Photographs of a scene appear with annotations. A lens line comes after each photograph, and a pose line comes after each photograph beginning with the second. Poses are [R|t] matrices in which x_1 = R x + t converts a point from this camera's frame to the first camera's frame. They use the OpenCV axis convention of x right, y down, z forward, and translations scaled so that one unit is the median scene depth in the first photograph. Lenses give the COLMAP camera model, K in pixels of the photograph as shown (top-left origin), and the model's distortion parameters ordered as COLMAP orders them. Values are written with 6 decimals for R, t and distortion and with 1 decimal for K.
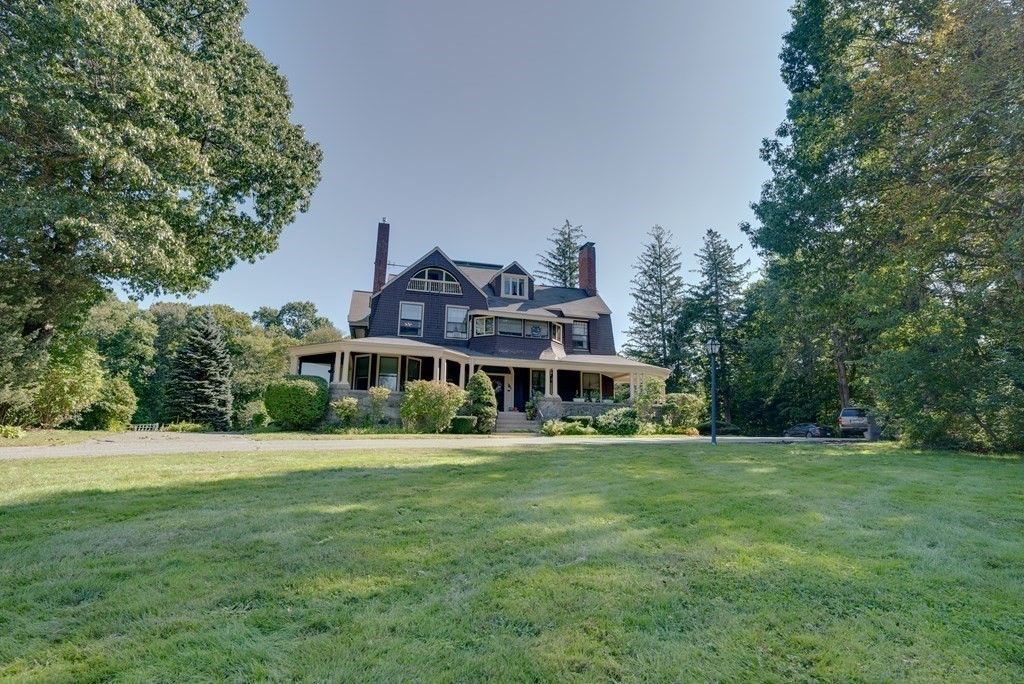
lens RADIAL K [[490.9, 0, 517.4], [0, 490.9, 341.9], [0, 0, 1]] dist [-0.006762, -0.000330]
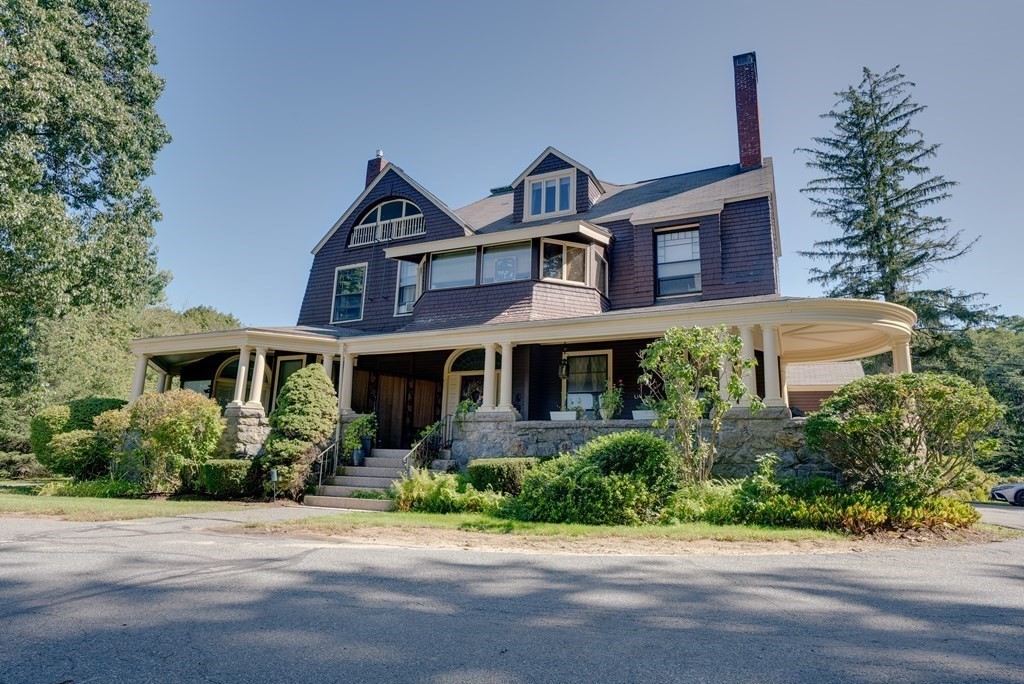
lens RADIAL K [[588.6, 0, 507.9], [0, 588.6, 345.1], [0, 0, 1]] dist [-0.012632, 0.001482]
pose [[0.746279, -0.127227, -0.653362, 0.365587], [0.107831, 0.991706, -0.069946, 0.082604], [0.656841, -0.018253, 0.753808, 0.565433]]
